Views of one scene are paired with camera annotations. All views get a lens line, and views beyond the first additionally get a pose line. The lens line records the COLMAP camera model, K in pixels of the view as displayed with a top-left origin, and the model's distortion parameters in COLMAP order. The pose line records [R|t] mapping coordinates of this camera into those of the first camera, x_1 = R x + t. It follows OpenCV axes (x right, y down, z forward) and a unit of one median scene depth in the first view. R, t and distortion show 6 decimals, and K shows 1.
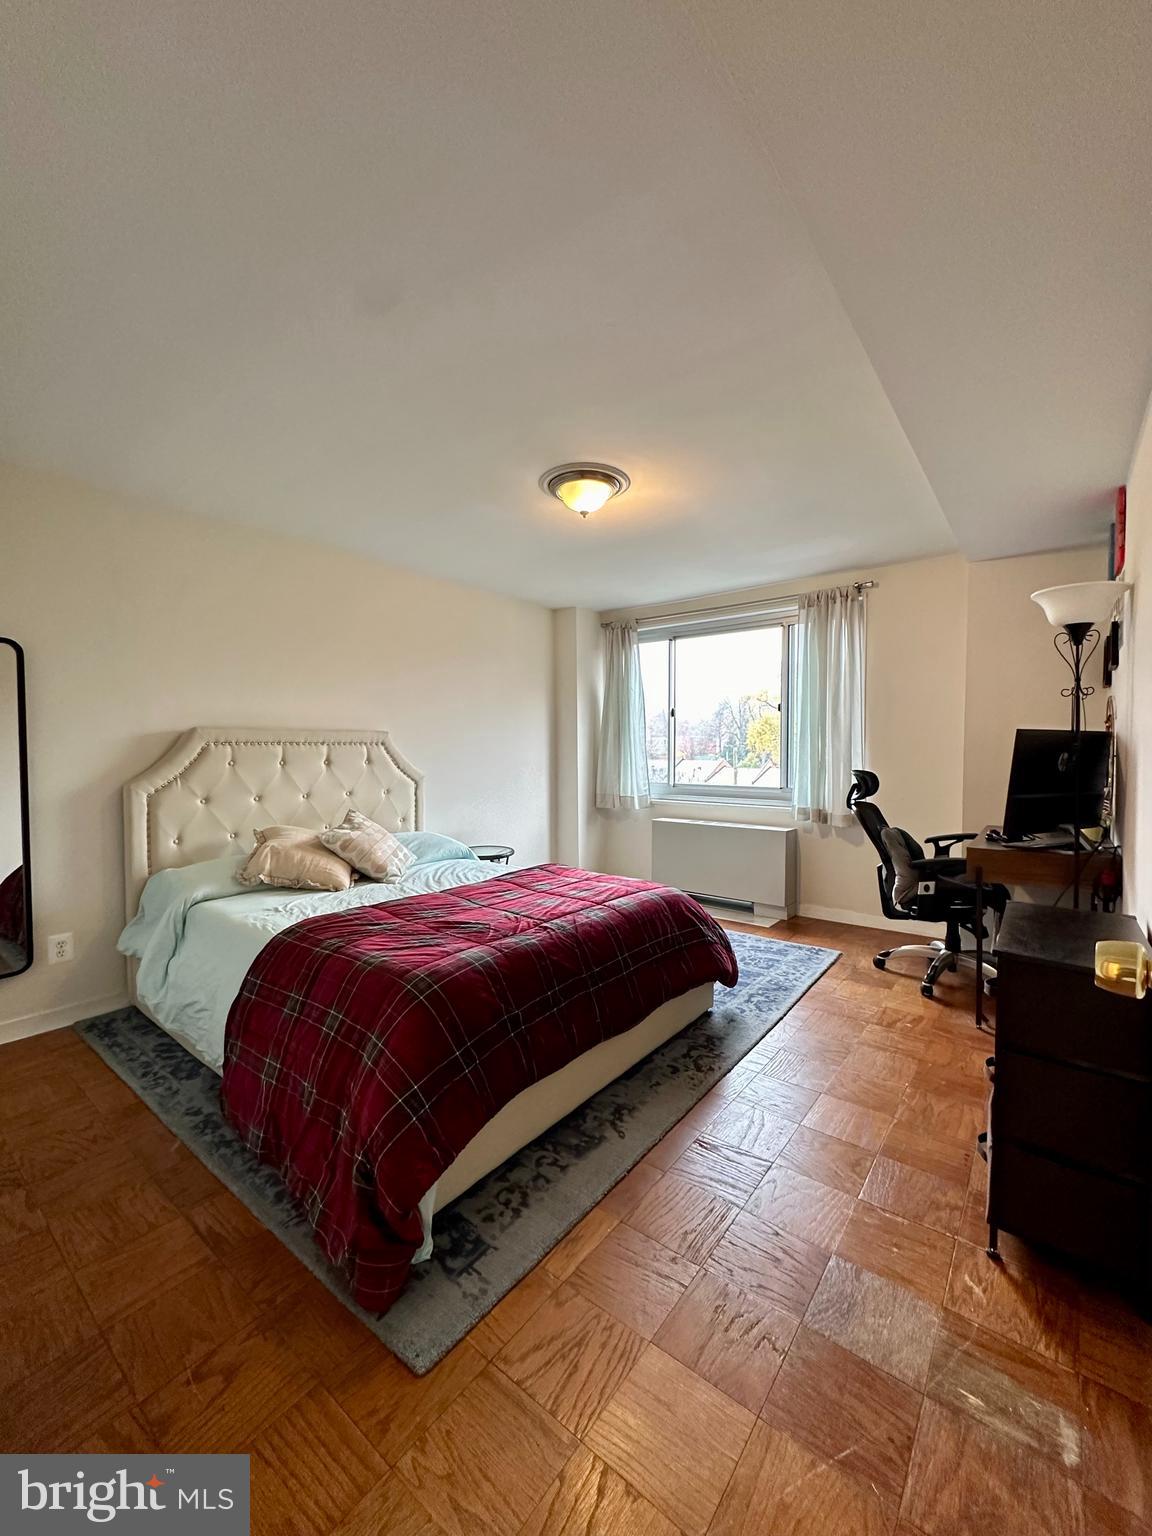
lens RADIAL K [[613.4, 0, 580.1], [0, 613.4, 763.0], [0, 0, 1]] dist [-0.007690, 0.000380]
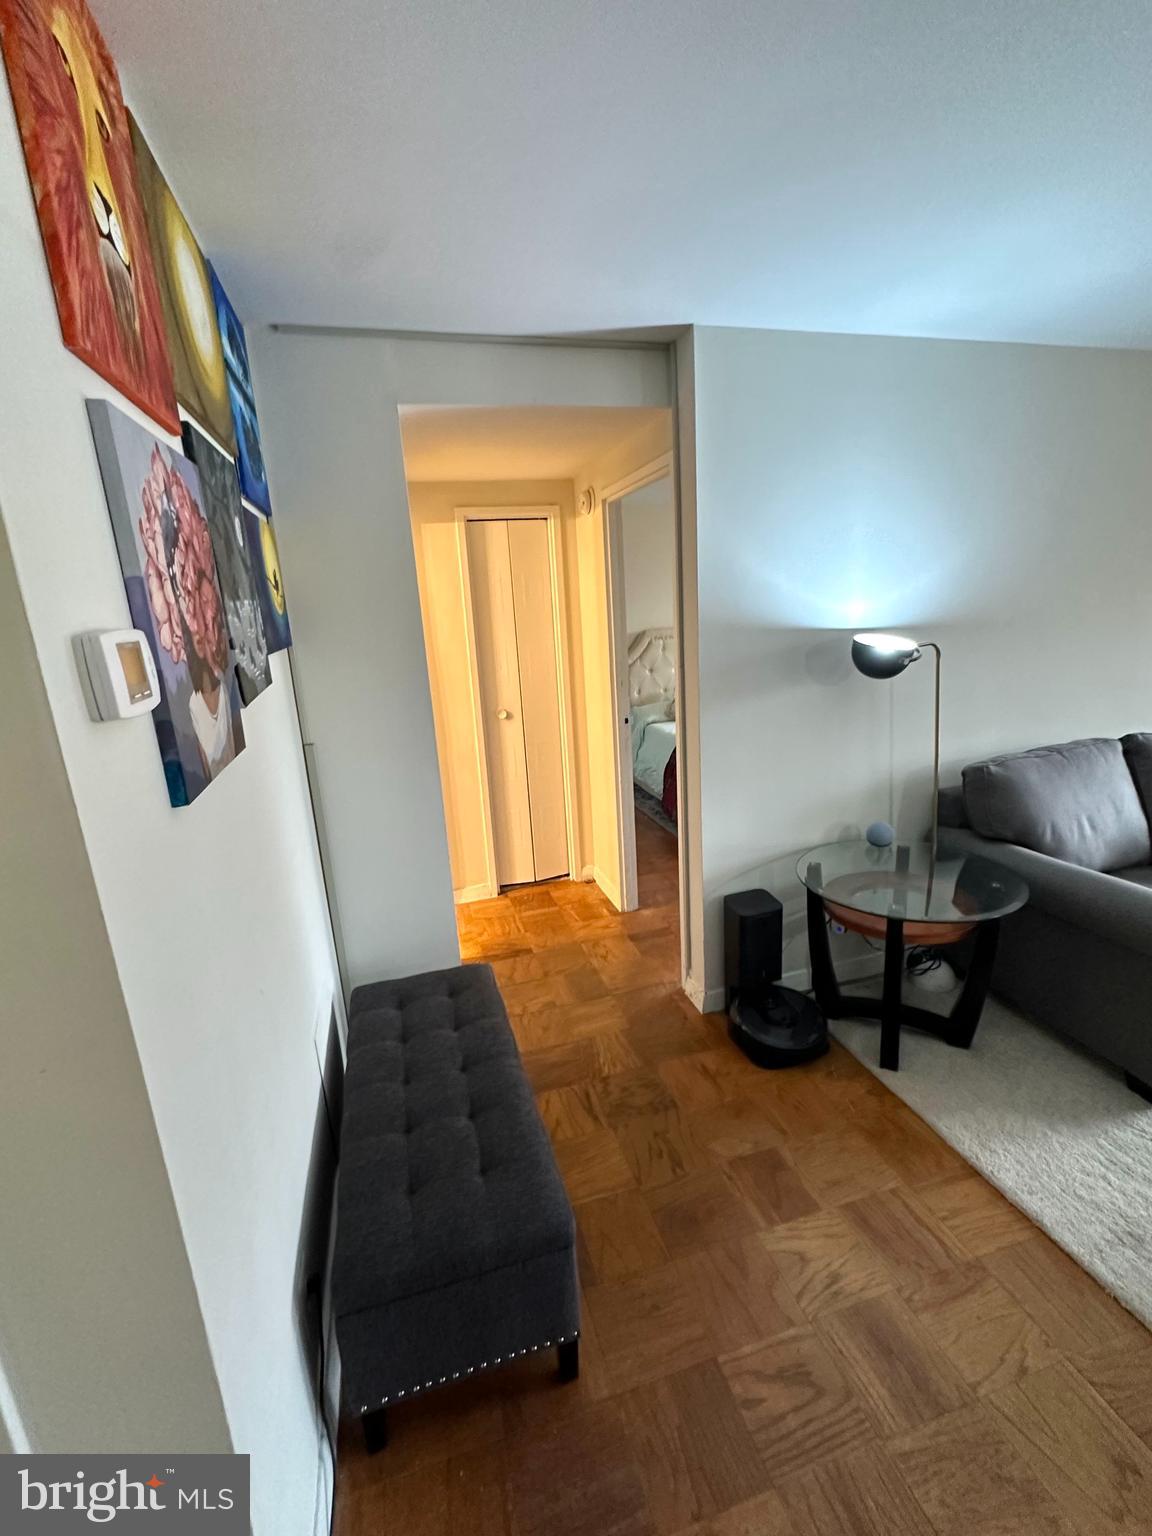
lens RADIAL K [[673.9, 0, 581.2], [0, 673.9, 762.0], [0, 0, 1]] dist [-0.002495, -0.000155]
pose [[0.813826, 0.091981, -0.573783, 0.447027], [0.034320, 0.978062, 0.205467, -0.104041], [0.580094, -0.186907, 0.792816, -0.860100]]
